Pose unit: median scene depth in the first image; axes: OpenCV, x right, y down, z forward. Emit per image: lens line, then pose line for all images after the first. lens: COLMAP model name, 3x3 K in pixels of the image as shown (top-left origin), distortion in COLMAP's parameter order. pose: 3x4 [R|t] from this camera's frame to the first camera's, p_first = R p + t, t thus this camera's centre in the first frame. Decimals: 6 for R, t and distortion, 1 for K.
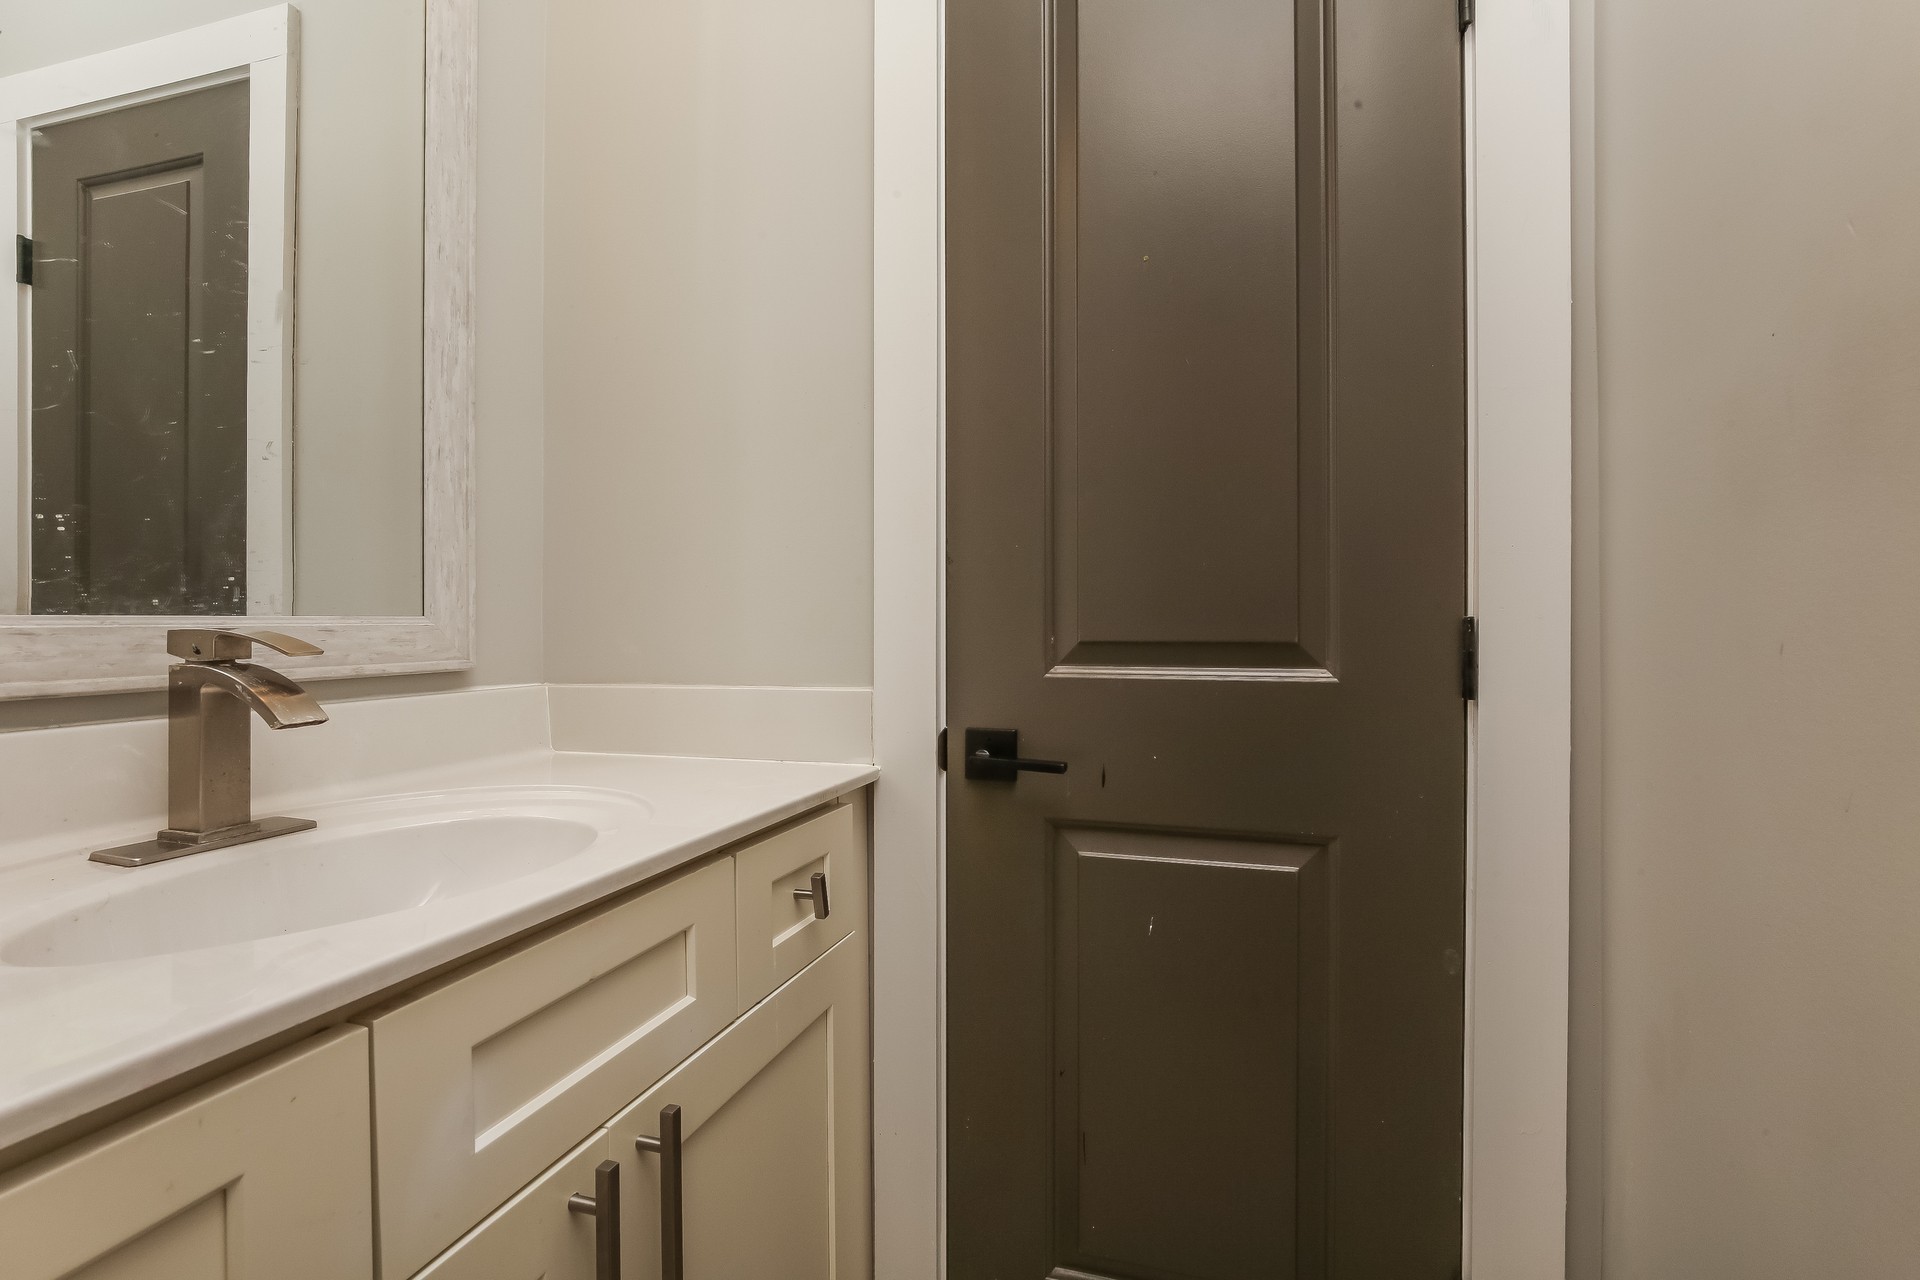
lens RADIAL K [[884.8, 0, 959.5], [0, 884.8, 650.2], [0, 0, 1]] dist [-0.015064, 0.000613]
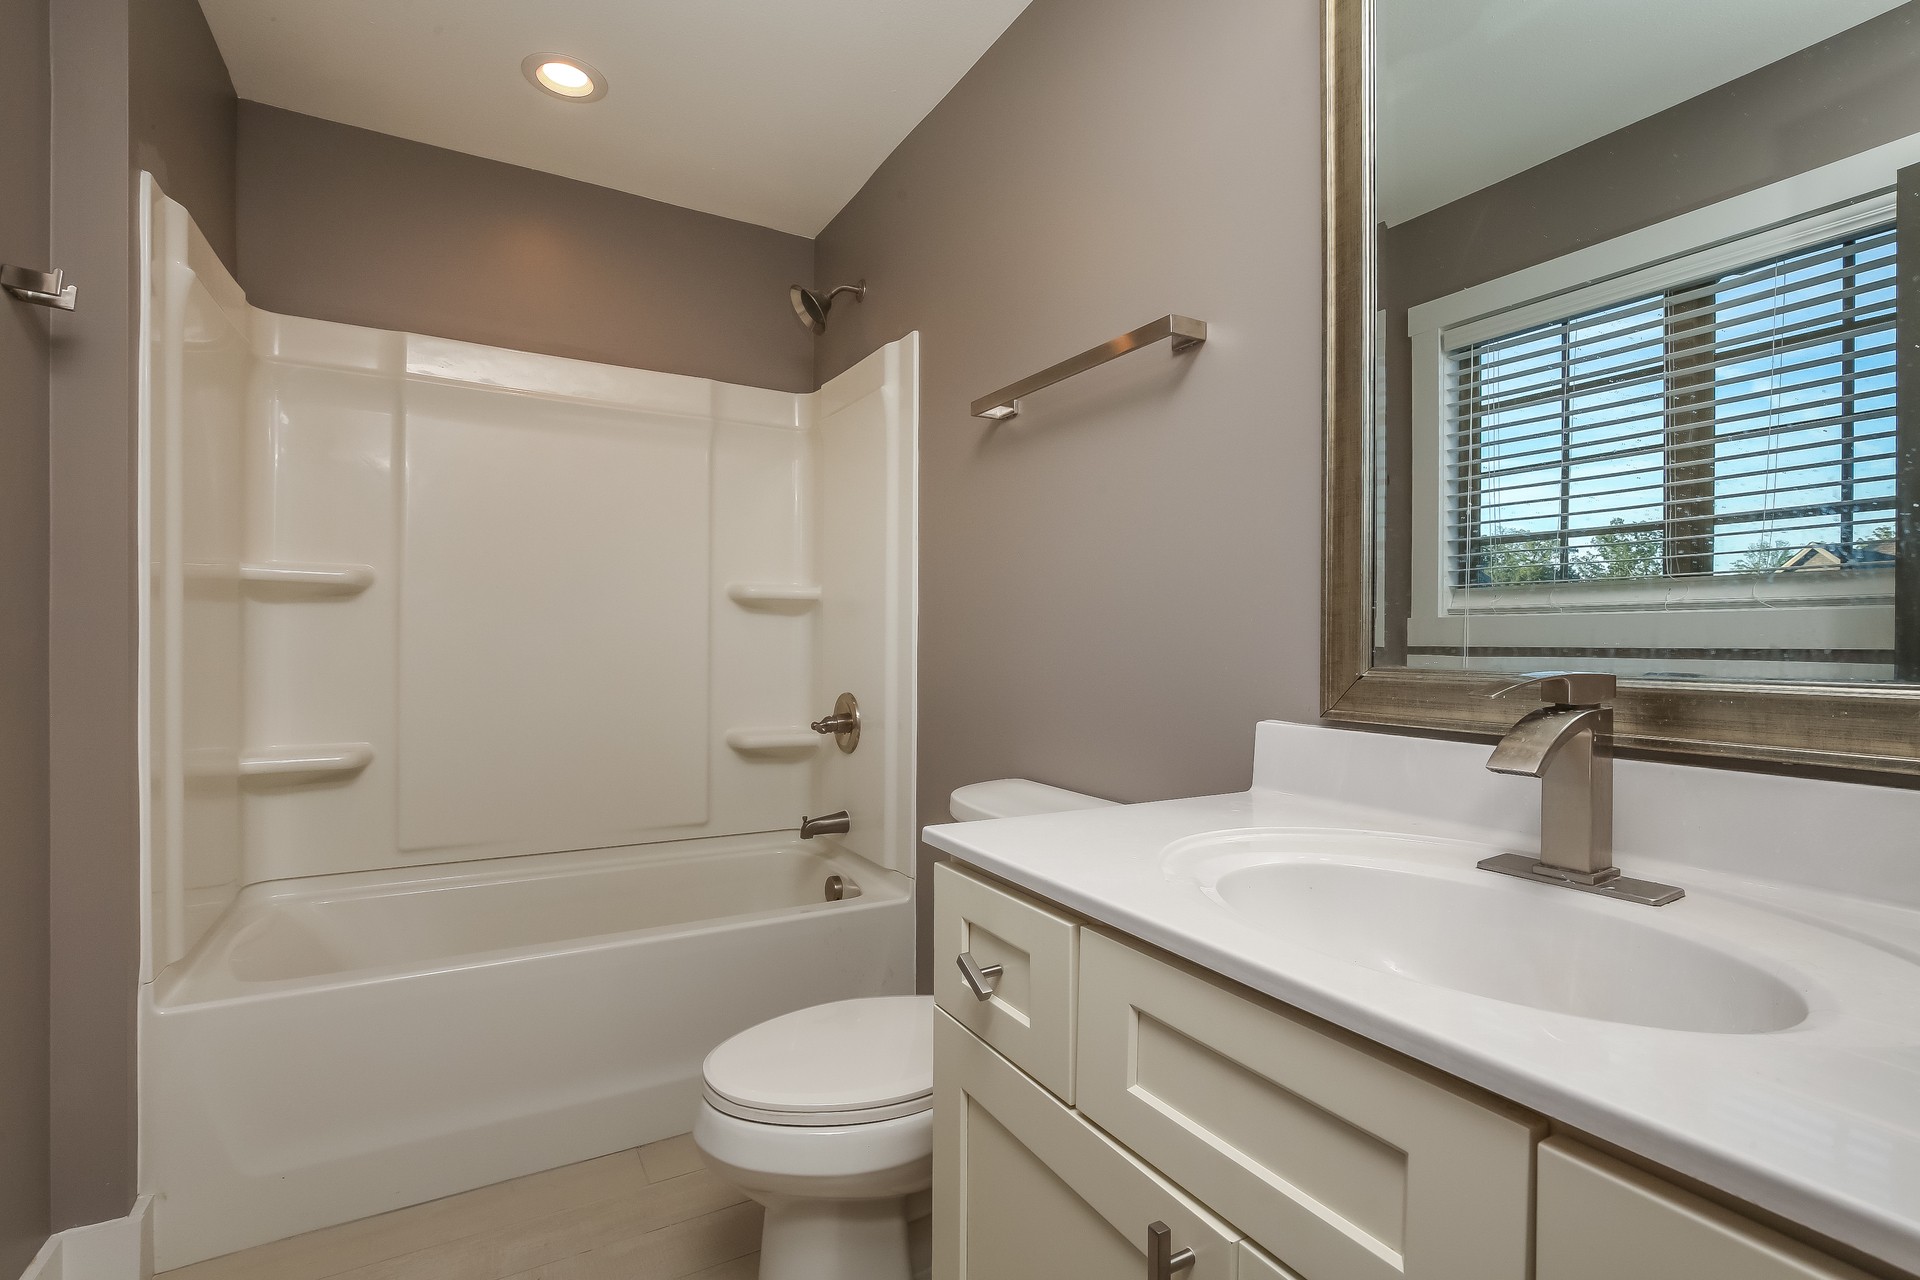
lens RADIAL K [[884.8, 0, 959.5], [0, 884.8, 650.2], [0, 0, 1]] dist [-0.015064, 0.000613]
pose [[-0.707828, -0.013324, -0.706259, 0.392879], [-0.016688, 0.999858, -0.002137, -0.035853], [0.706188, 0.010273, -0.707950, 1.318981]]
